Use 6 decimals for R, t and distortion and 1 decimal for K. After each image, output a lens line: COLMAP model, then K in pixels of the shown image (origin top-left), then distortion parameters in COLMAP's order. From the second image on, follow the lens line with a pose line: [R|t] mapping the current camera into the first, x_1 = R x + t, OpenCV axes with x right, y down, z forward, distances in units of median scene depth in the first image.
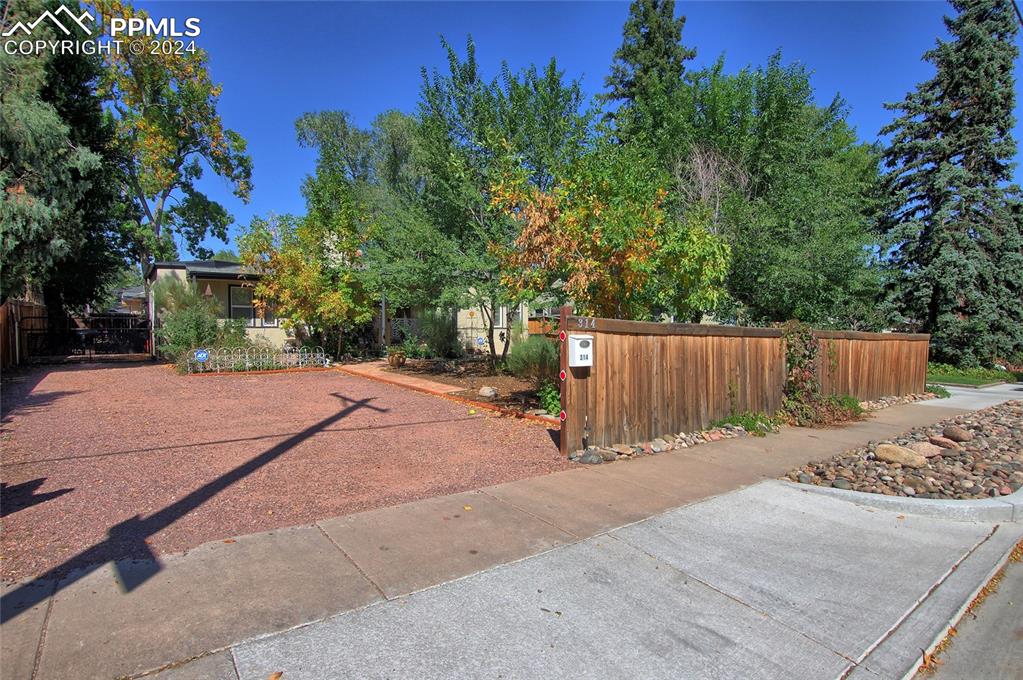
lens RADIAL K [[523.9, 0, 510.7], [0, 523.9, 345.2], [0, 0, 1]] dist [-0.002053, 0.000761]
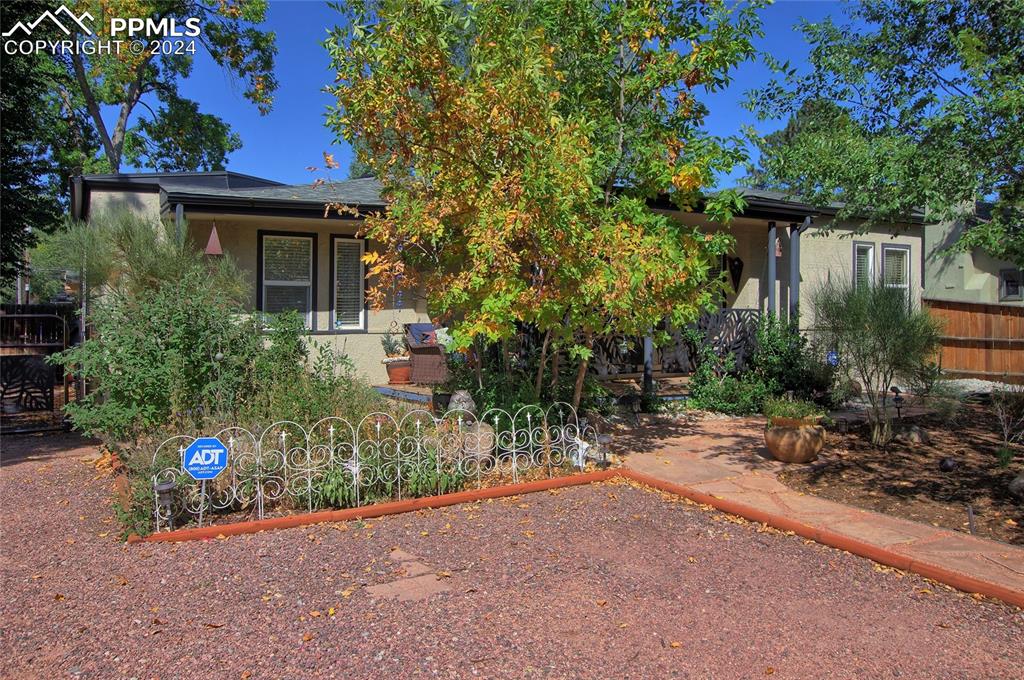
lens RADIAL K [[739.9, 0, 508.1], [0, 739.9, 311.2], [0, 0, 1]] dist [0.010222, -0.001334]
pose [[0.992573, -0.014280, -0.120812, -0.155307], [0.008433, 0.998774, -0.048775, -0.013363], [0.121360, 0.047394, 0.991476, 0.254924]]
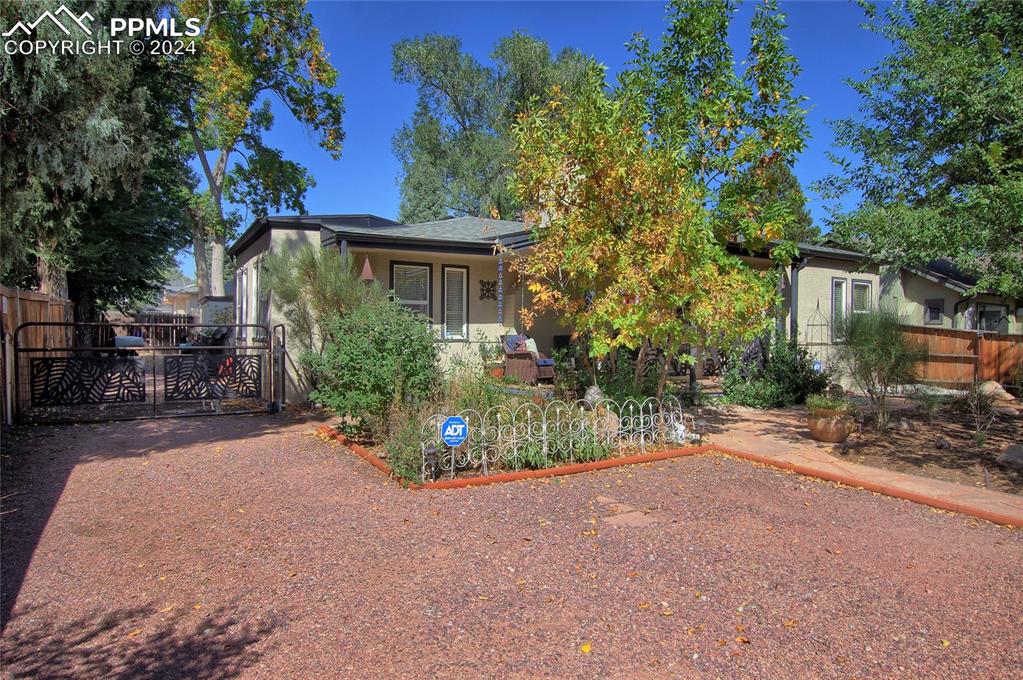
lens RADIAL K [[610.9, 0, 507.4], [0, 610.9, 347.6], [0, 0, 1]] dist [-0.025577, 0.016211]
pose [[0.994862, 0.006186, -0.101050, -0.201937], [-0.007295, 0.999917, -0.010610, -0.013356], [0.100976, 0.011292, 0.994825, 0.227213]]
